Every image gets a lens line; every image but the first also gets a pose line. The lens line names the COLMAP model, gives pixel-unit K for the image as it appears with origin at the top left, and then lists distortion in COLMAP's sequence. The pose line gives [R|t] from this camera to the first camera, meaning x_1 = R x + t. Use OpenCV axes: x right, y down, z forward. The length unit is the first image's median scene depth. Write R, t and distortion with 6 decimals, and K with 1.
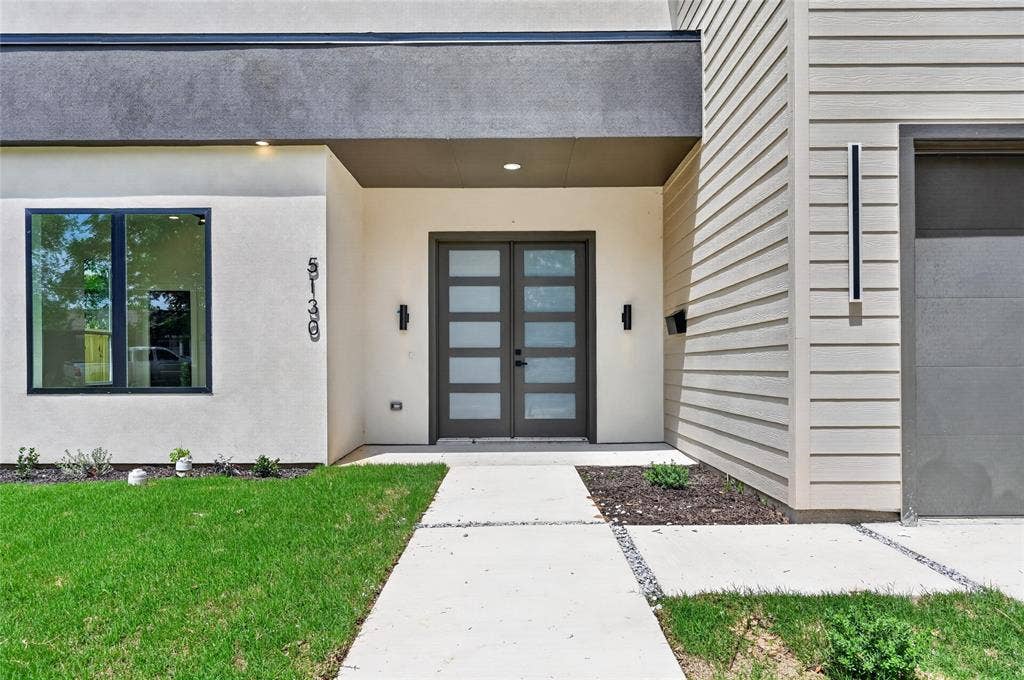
lens RADIAL K [[606.2, 0, 515.1], [0, 606.2, 368.5], [0, 0, 1]] dist [0.000887, -0.001151]
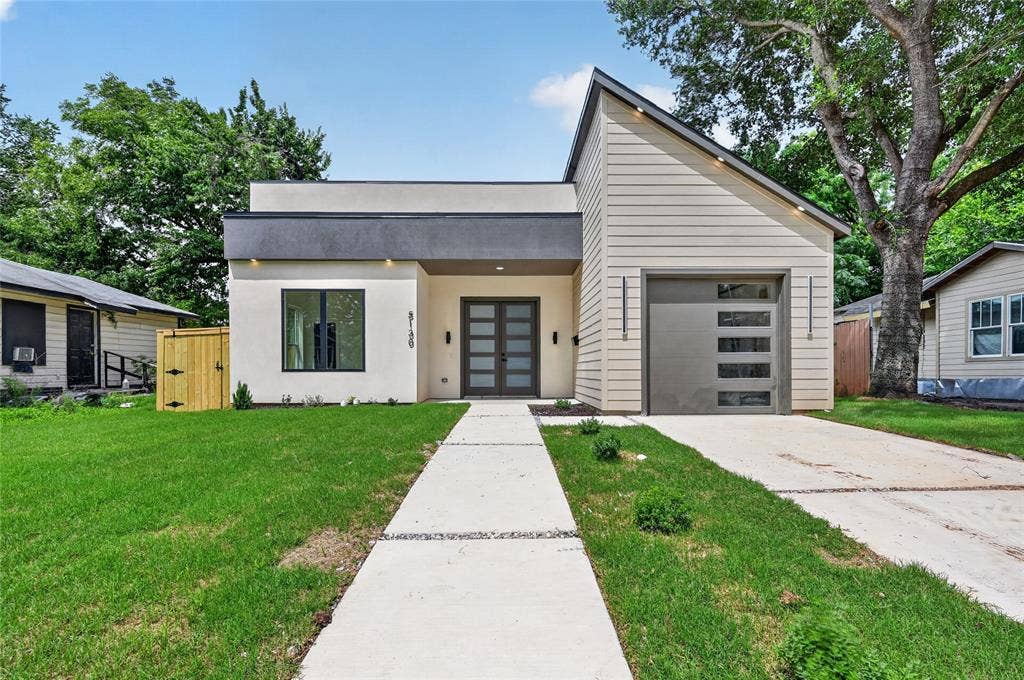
lens RADIAL K [[410.4, 0, 512.9], [0, 410.4, 369.5], [0, 0, 1]] dist [0.001158, 0.000172]
pose [[0.999912, 0.002436, 0.013010, 0.024119], [-0.002415, 0.999996, -0.001645, 0.032777], [-0.013014, 0.001613, 0.999914, -0.496519]]
